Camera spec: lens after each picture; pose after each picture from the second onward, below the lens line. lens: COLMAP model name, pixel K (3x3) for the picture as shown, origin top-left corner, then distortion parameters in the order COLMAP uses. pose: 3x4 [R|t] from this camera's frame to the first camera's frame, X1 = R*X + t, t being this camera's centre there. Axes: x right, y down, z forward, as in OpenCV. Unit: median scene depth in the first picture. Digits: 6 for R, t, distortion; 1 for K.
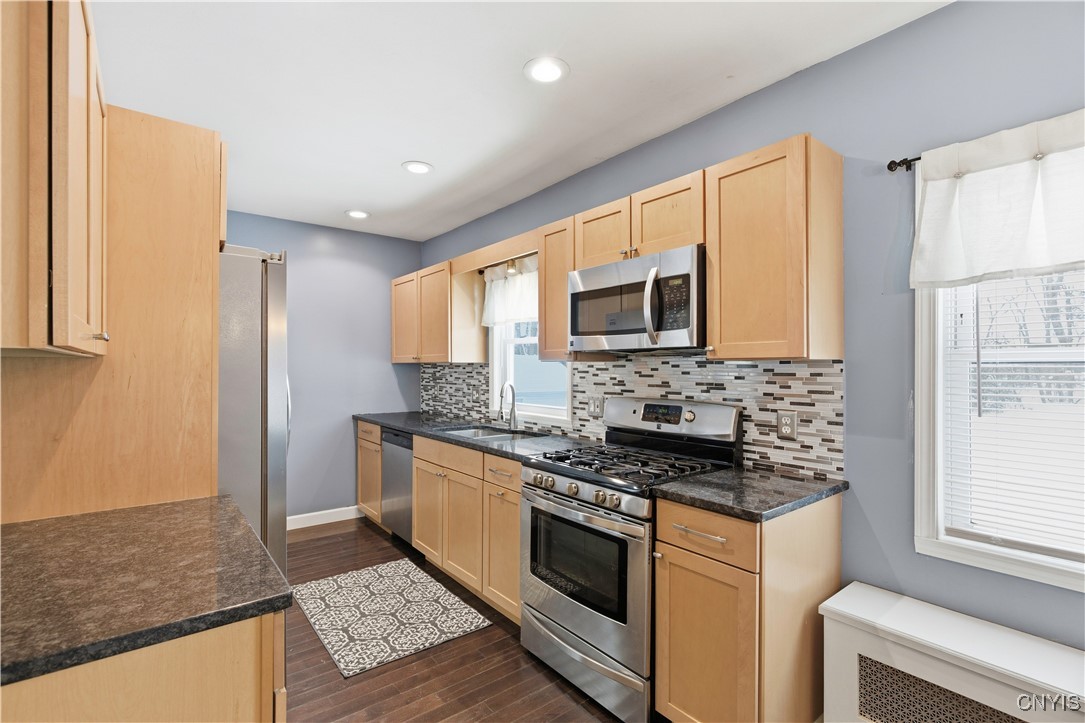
lens RADIAL K [[496.0, 0, 536.4], [0, 496.0, 366.8], [0, 0, 1]] dist [0.000311, 0.000675]
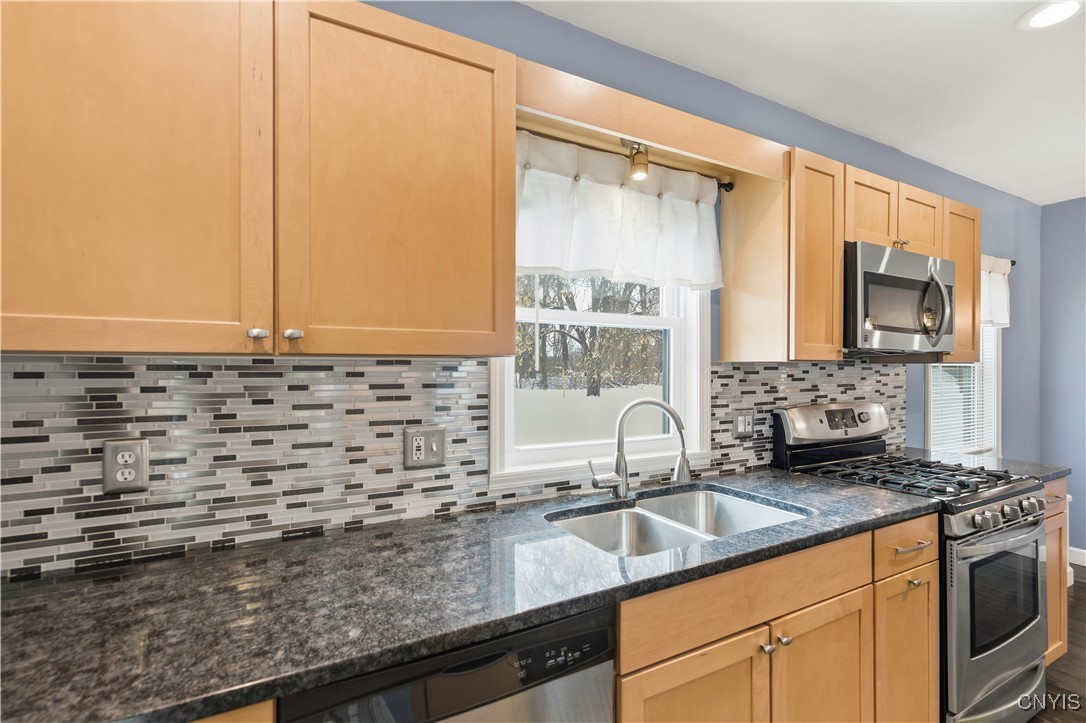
lens RADIAL K [[496.4, 0, 547.3], [0, 496.4, 366.3], [0, 0, 1]] dist [0.000311, 0.000675]
pose [[0.152975, -0.001464, 0.988229, -0.837224], [-0.002725, 0.999994, 0.001903, -0.006311], [-0.988226, -0.002984, 0.152970, 1.533831]]
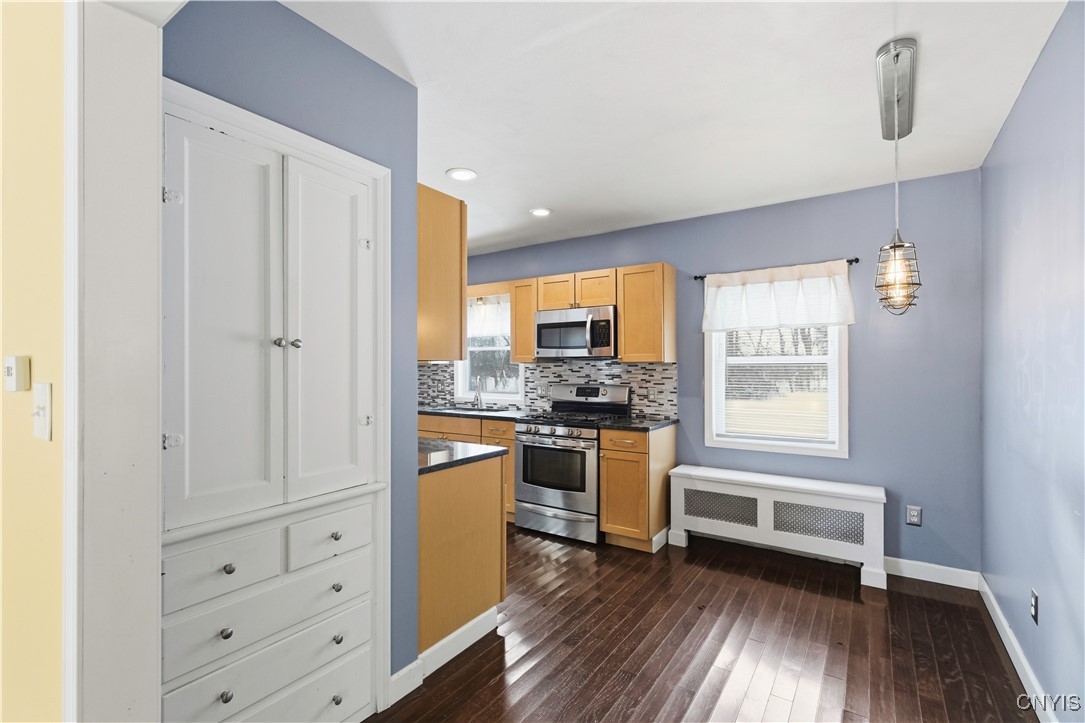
lens RADIAL K [[496.0, 0, 535.5], [0, 496.0, 363.9], [0, 0, 1]] dist [0.000311, 0.000675]
pose [[0.953143, 0.000890, 0.302518, -0.520846], [0.001325, 0.999974, -0.007115, 0.004714], [-0.302516, 0.007183, 0.953117, -0.732071]]
